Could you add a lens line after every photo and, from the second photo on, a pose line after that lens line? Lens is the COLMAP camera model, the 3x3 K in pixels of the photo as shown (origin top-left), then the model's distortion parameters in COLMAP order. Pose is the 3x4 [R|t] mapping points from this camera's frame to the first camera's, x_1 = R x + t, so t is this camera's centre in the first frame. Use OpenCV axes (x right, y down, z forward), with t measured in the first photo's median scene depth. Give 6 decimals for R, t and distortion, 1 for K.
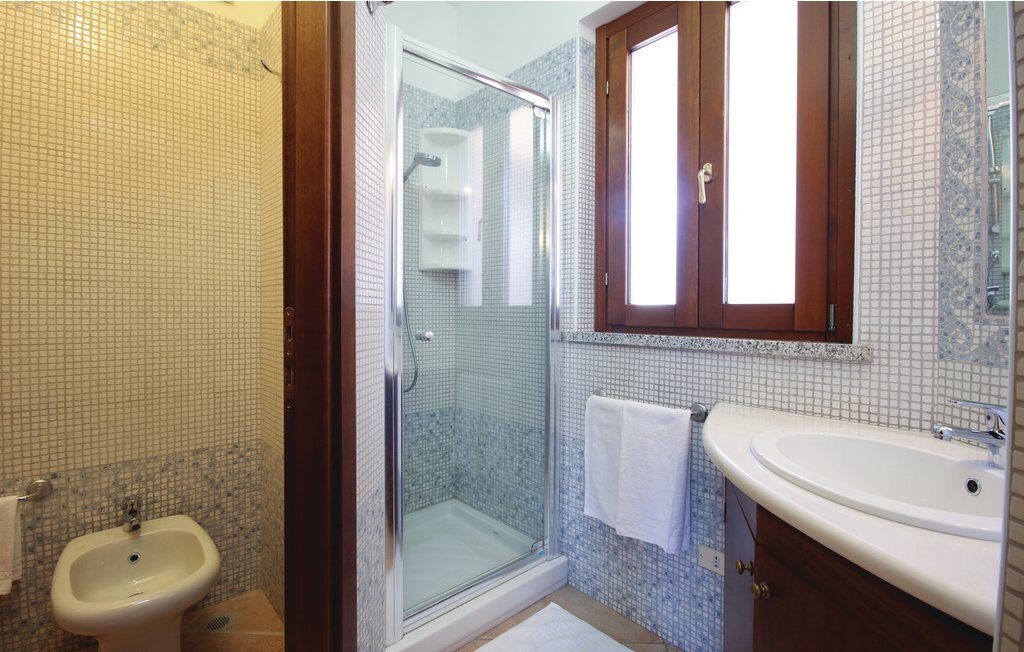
lens RADIAL K [[484.3, 0, 517.7], [0, 484.3, 330.1], [0, 0, 1]] dist [0.004364, -0.006082]
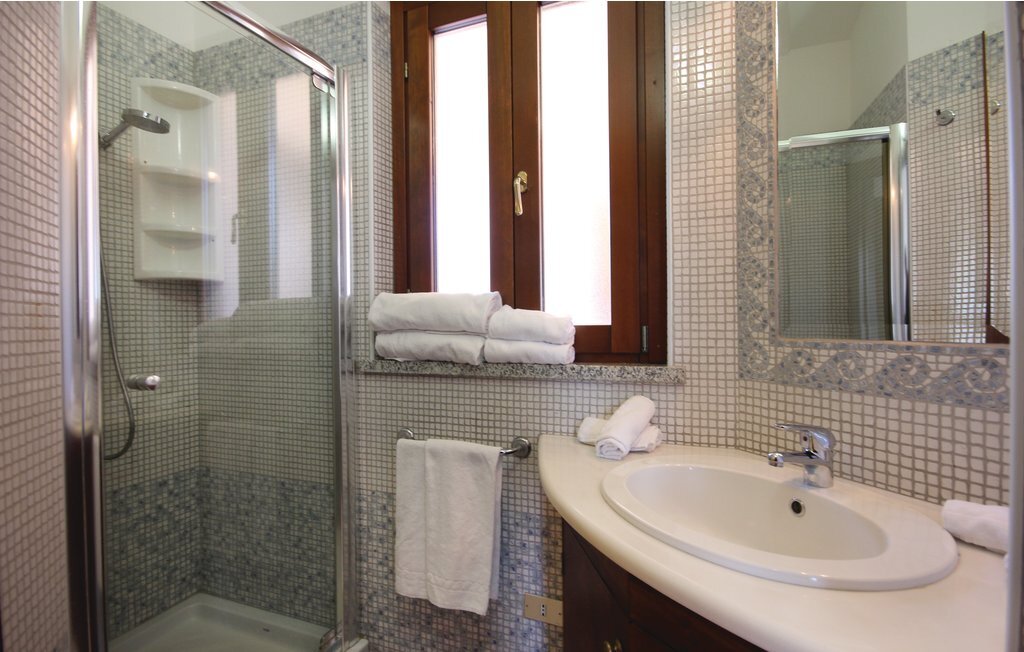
lens RADIAL K [[484.3, 0, 517.7], [0, 484.3, 330.1], [0, 0, 1]] dist [0.004364, -0.006082]
pose [[0.899189, -0.019283, 0.437134, -0.020537], [0.030286, 0.999375, -0.018214, -0.031435], [-0.436510, 0.029617, 0.899212, 0.196521]]
